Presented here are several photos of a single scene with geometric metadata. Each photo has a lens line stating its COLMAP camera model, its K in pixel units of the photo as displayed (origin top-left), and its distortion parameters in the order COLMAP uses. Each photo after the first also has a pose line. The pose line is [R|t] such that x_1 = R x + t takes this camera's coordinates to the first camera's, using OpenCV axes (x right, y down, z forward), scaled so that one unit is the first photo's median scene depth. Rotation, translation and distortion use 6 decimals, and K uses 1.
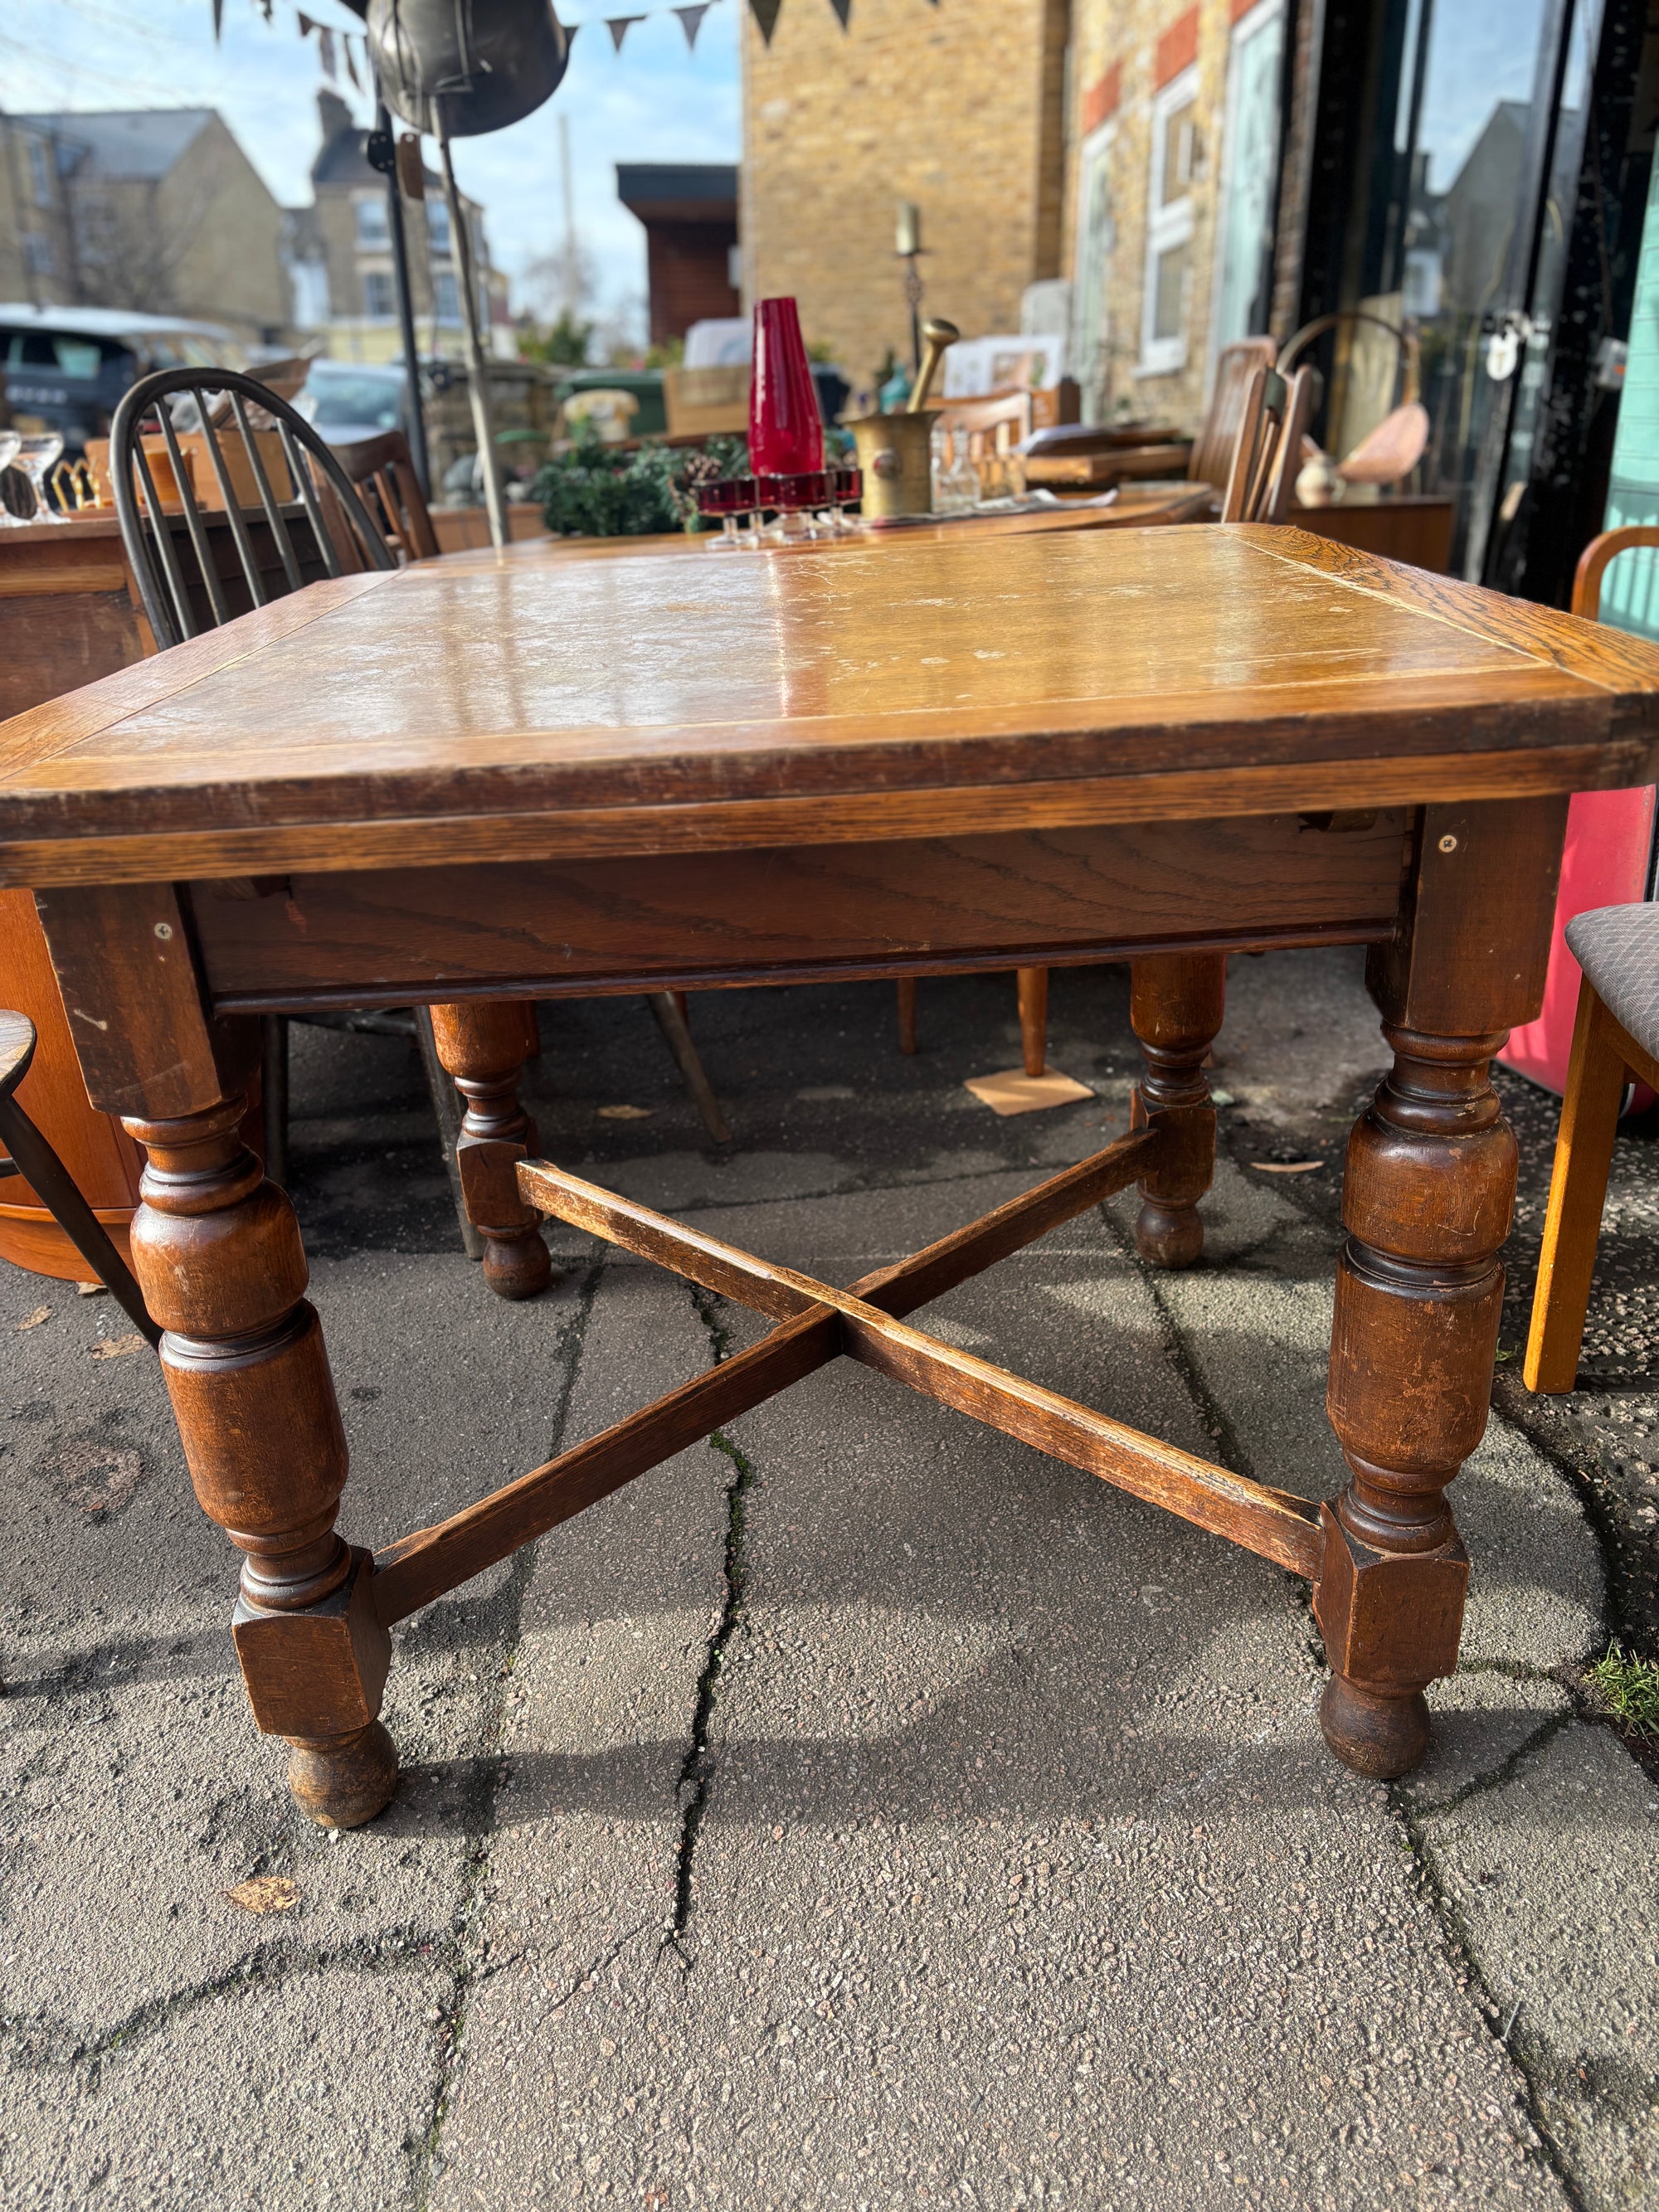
lens RADIAL K [[1686.2, 0, 825.8], [0, 1686.2, 1100.6], [0, 0, 1]] dist [0.038859, -0.039213]
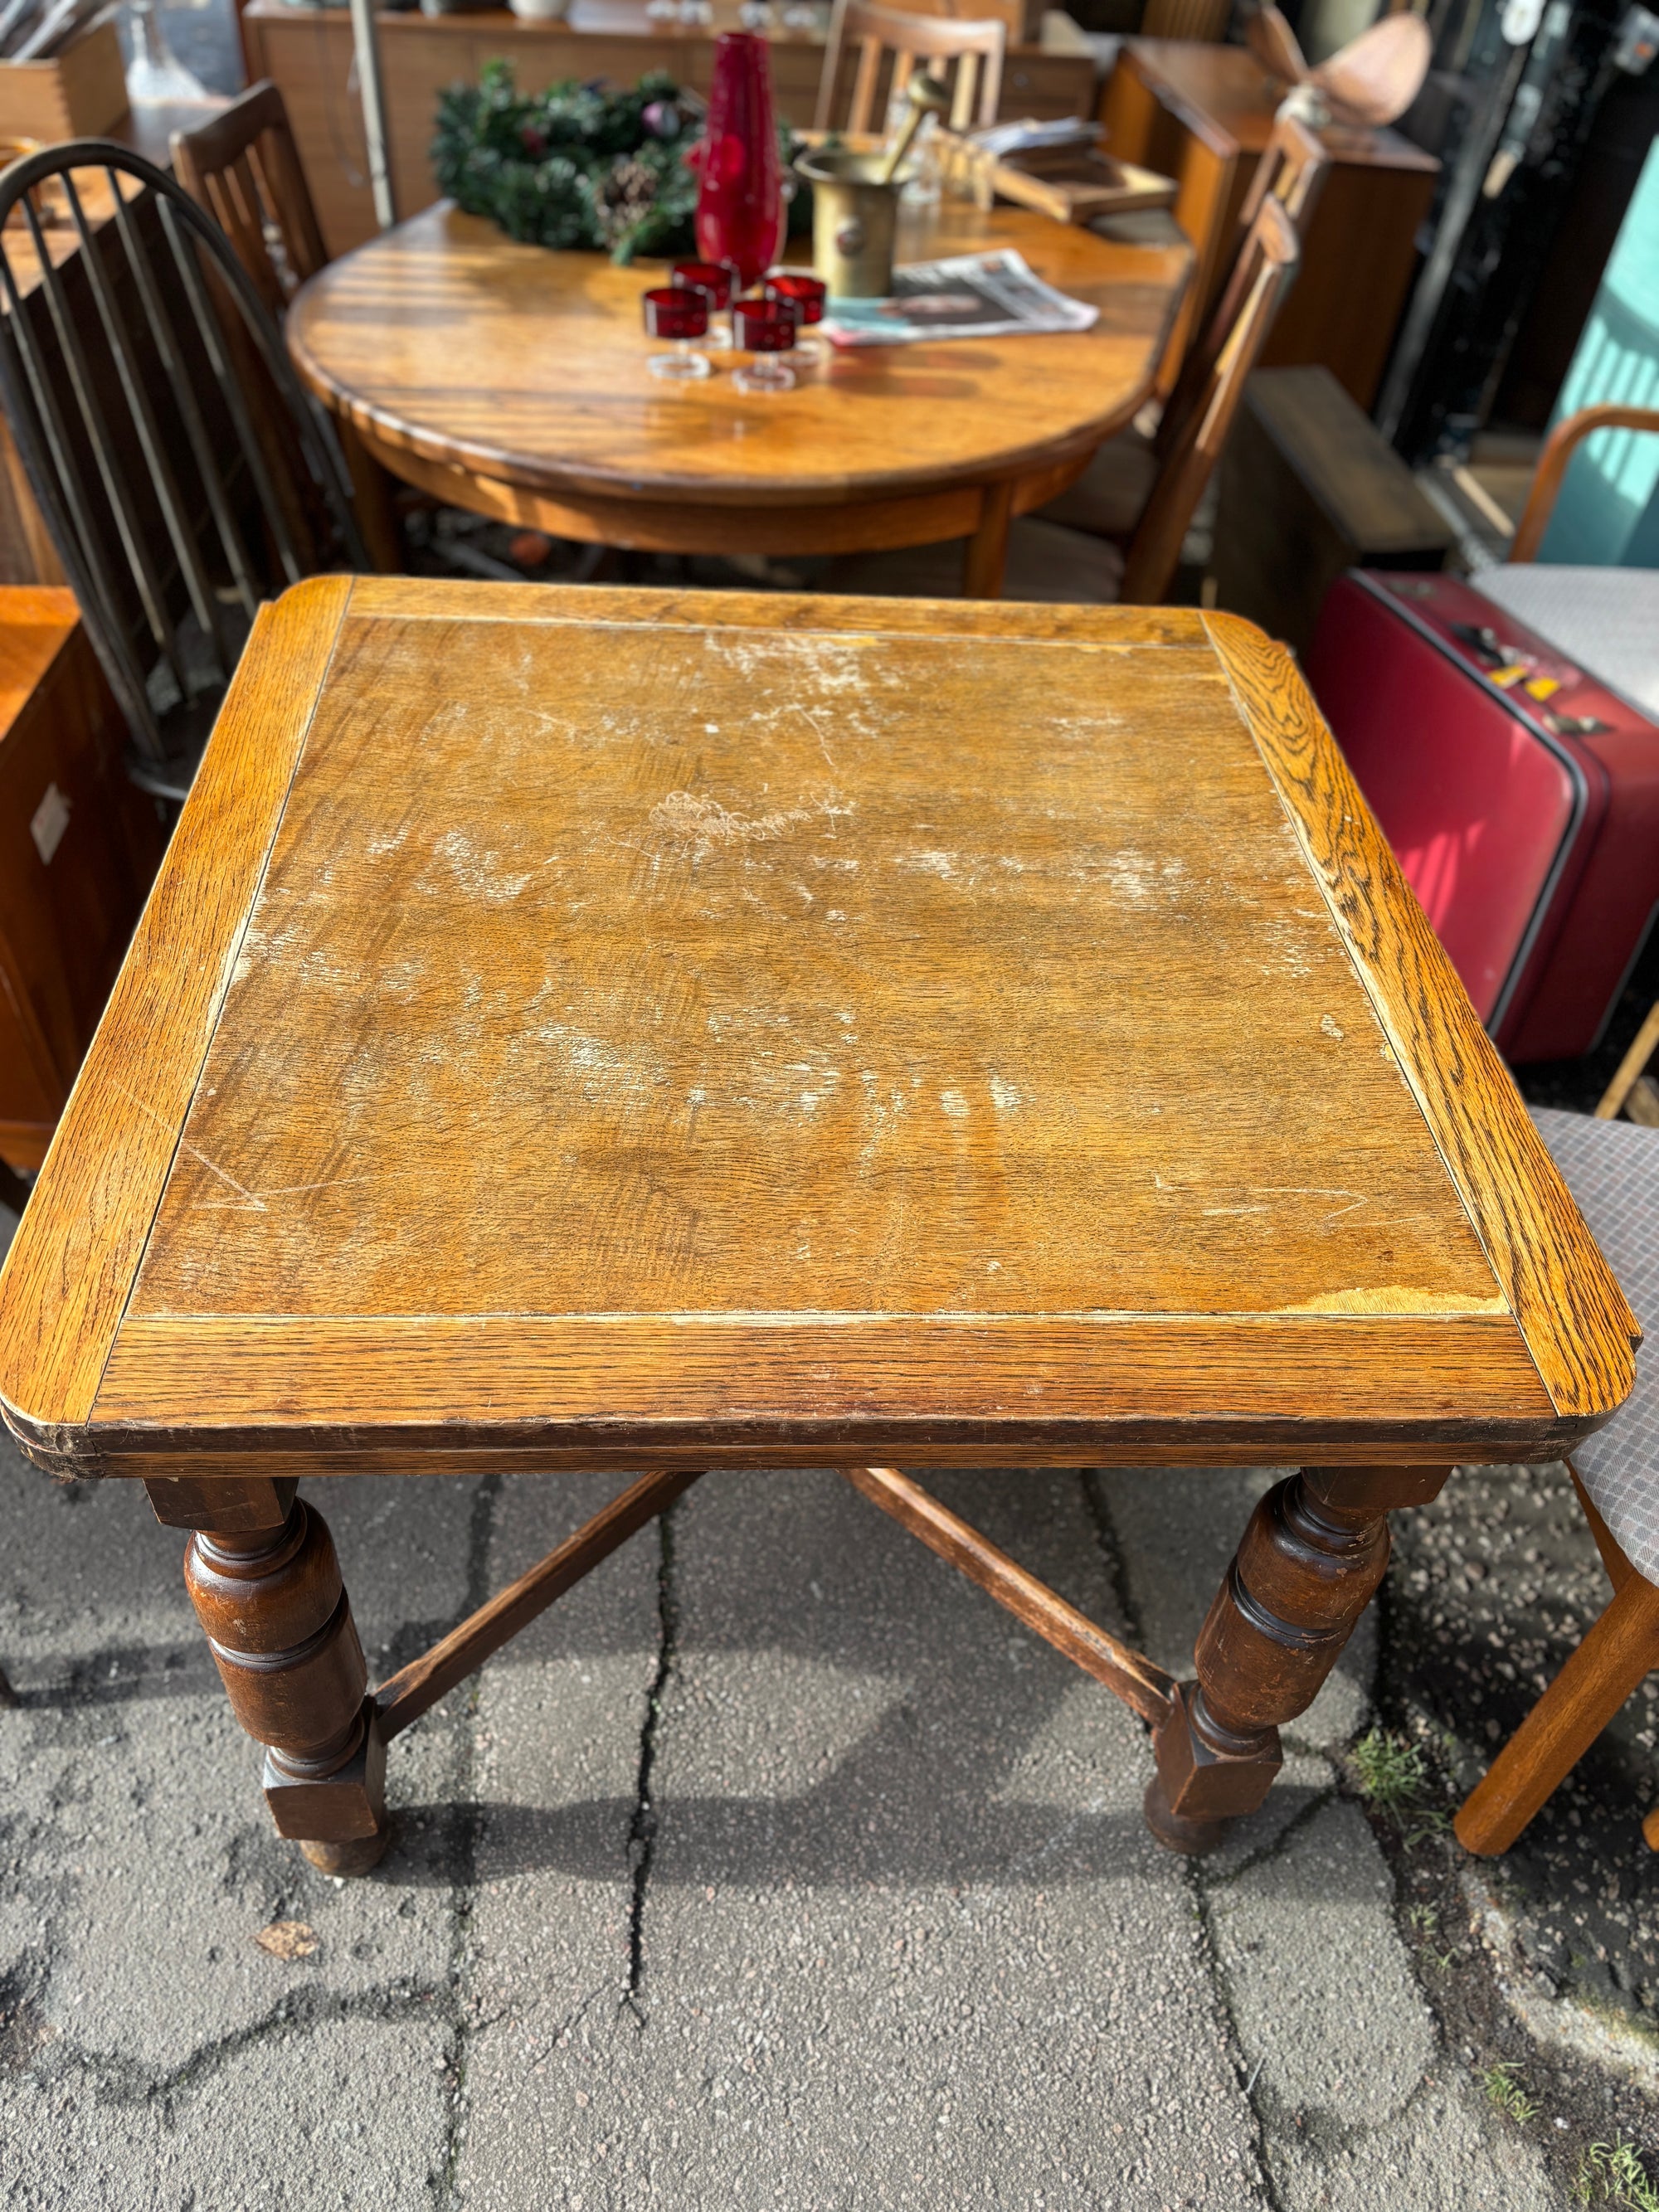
lens RADIAL K [[1686.2, 0, 832.6], [0, 1686.2, 1106.6], [0, 0, 1]] dist [0.038859, -0.039213]
pose [[0.990586, 0.056729, 0.124581, -0.129878], [-0.095568, 0.938182, 0.332688, -0.544786], [-0.098006, -0.341462, 0.934772, 0.024546]]
